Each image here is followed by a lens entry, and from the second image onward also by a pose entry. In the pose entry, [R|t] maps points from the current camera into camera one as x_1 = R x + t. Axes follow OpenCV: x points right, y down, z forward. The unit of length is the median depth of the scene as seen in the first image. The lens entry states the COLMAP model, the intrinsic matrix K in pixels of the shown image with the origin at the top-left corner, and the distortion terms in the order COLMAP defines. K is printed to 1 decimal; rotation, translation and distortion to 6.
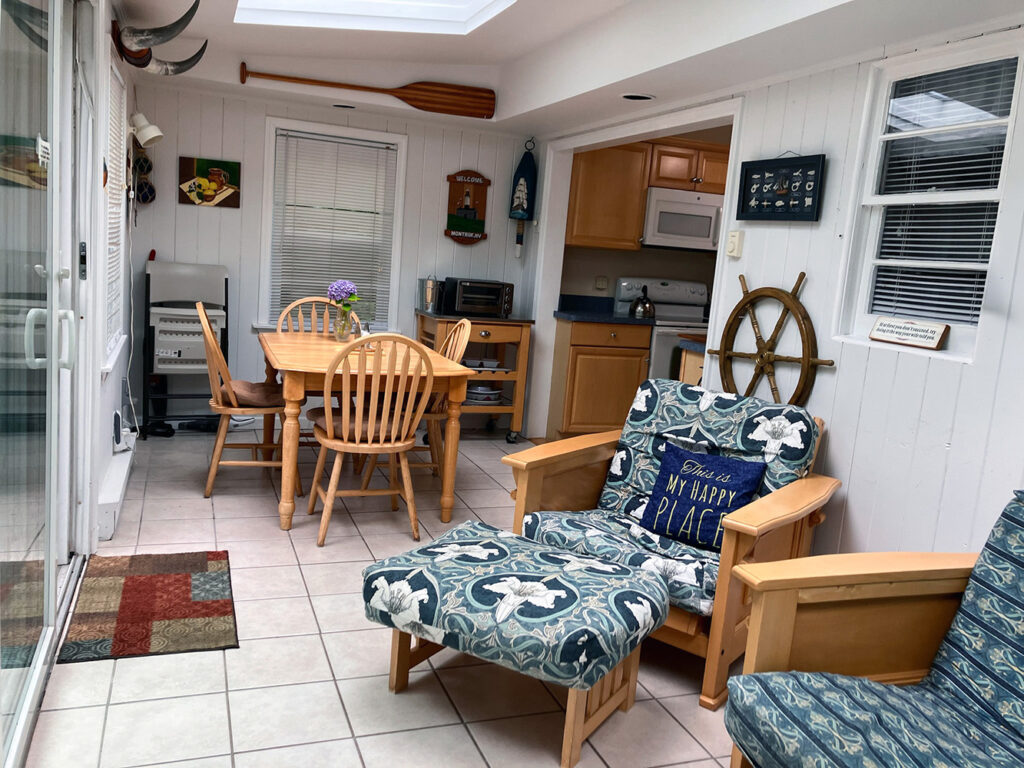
lens RADIAL K [[854.6, 0, 512.0], [0, 854.6, 384.0], [0, 0, 1]] dist [-0.000865, 0.000415]
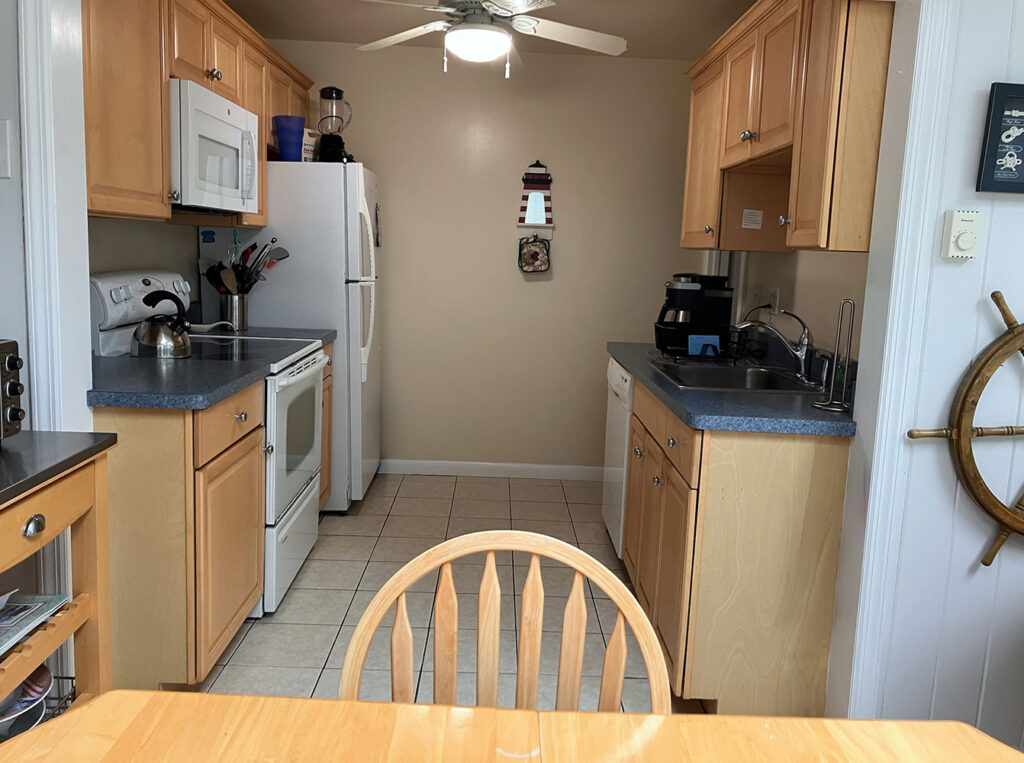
lens RADIAL K [[854.6, 0, 512.0], [0, 854.6, 381.5], [0, 0, 1]] dist [-0.000865, 0.000415]
pose [[0.343767, -0.212856, 0.914613, -0.350062], [0.129664, 0.975401, 0.178268, -0.202008], [-0.930060, 0.057310, 0.362911, 1.048981]]
